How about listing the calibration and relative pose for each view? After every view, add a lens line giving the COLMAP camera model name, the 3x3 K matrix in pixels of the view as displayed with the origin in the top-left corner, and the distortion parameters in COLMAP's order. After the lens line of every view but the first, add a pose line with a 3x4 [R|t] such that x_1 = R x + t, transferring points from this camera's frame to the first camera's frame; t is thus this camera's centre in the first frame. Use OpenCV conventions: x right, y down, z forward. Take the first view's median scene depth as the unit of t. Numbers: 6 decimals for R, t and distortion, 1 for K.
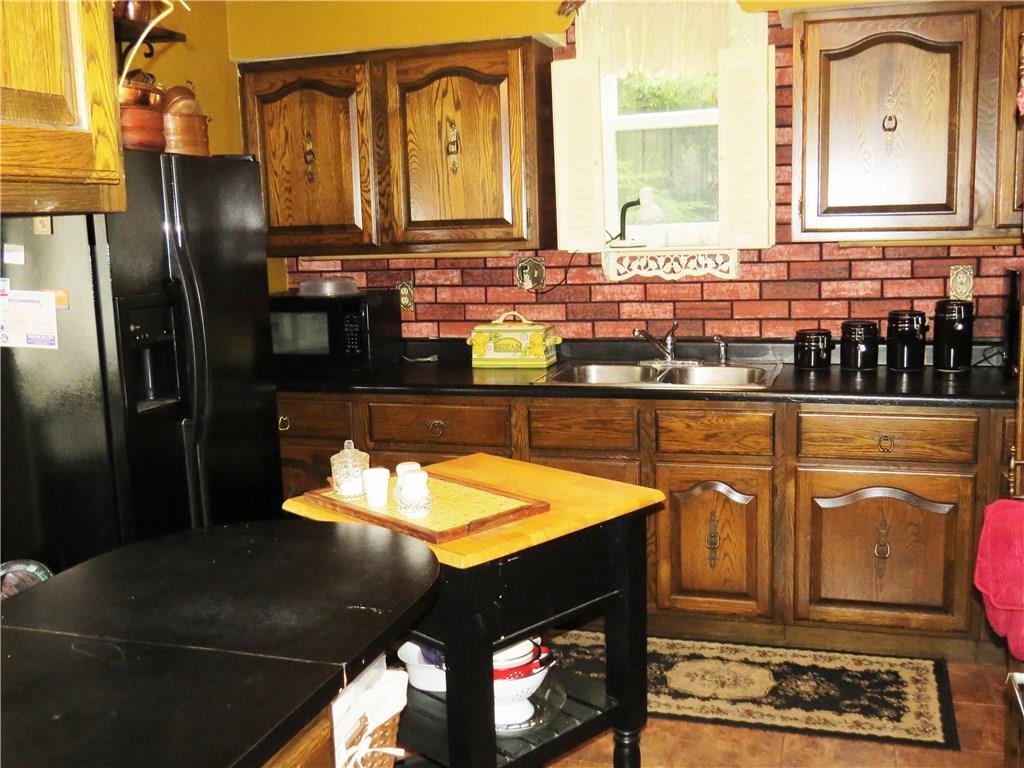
lens RADIAL K [[1056.5, 0, 512.0], [0, 1056.5, 384.0], [0, 0, 1]] dist [-0.027614, 0.009087]
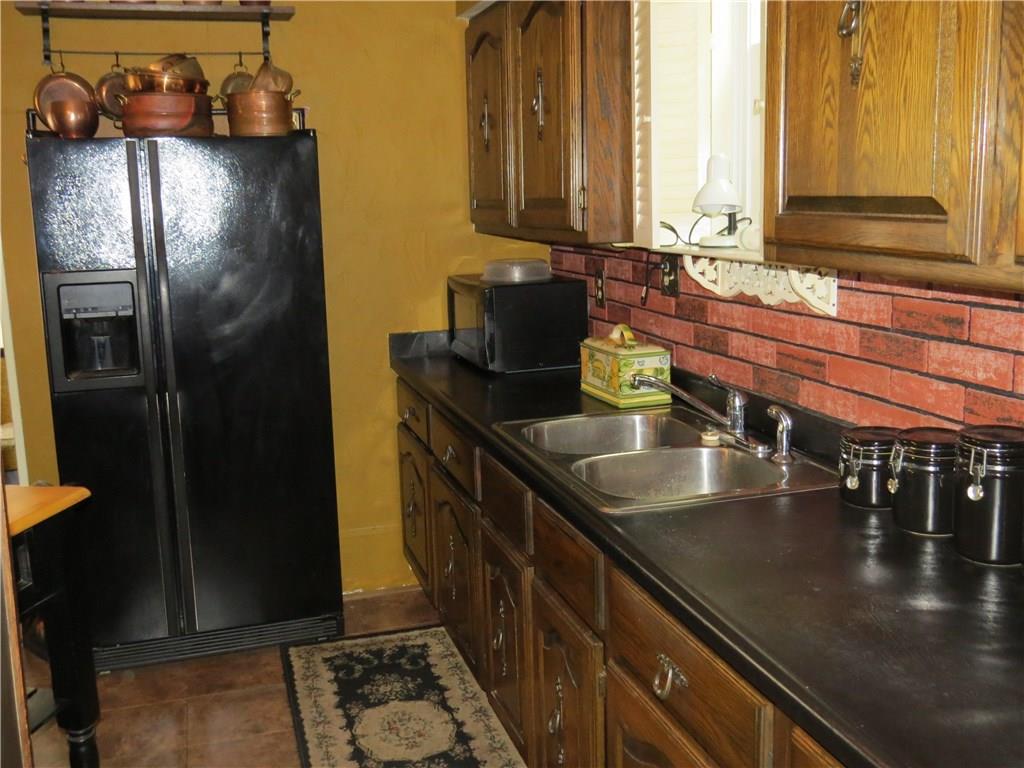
lens RADIAL K [[1056.5, 0, 512.0], [0, 1056.5, 384.0], [0, 0, 1]] dist [-0.027614, 0.009087]
pose [[0.557232, 0.160527, -0.814692, 0.625253], [-0.101146, 0.986951, 0.125288, -0.125611], [0.824173, 0.012589, 0.566198, 0.587944]]
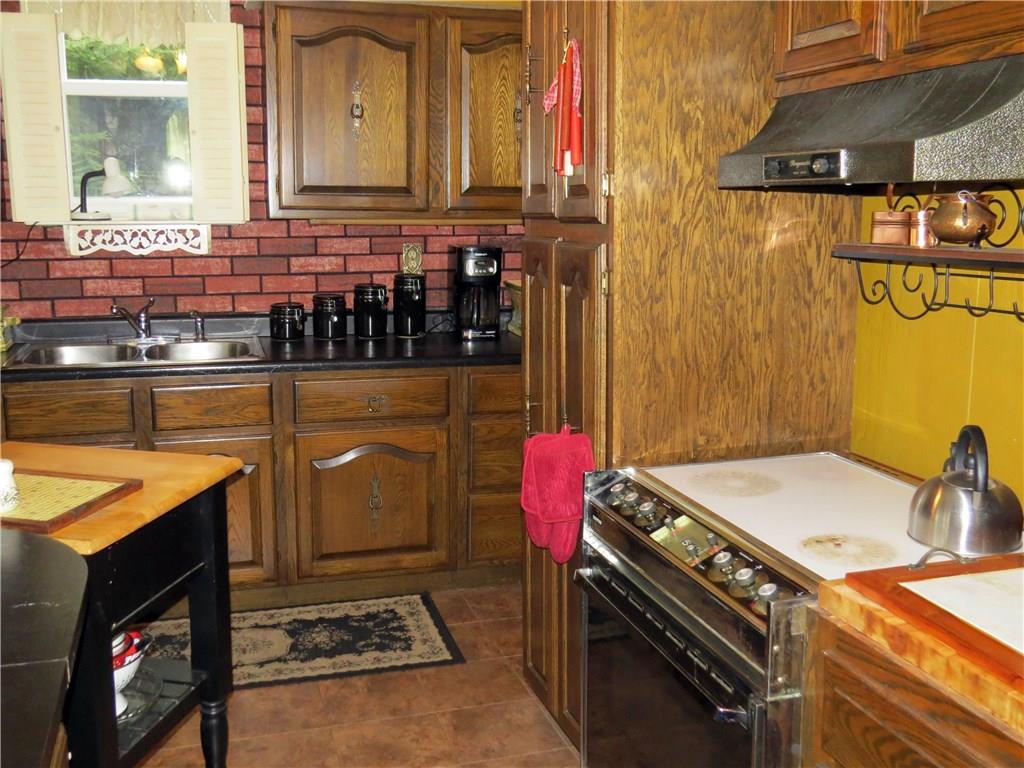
lens RADIAL K [[1056.5, 0, 512.0], [0, 1056.5, 384.0], [0, 0, 1]] dist [-0.027614, 0.009087]
pose [[0.825428, -0.061243, 0.561176, -0.127856], [0.051944, 0.998120, 0.032524, 0.006505], [-0.562113, 0.002303, 0.827057, 0.008633]]
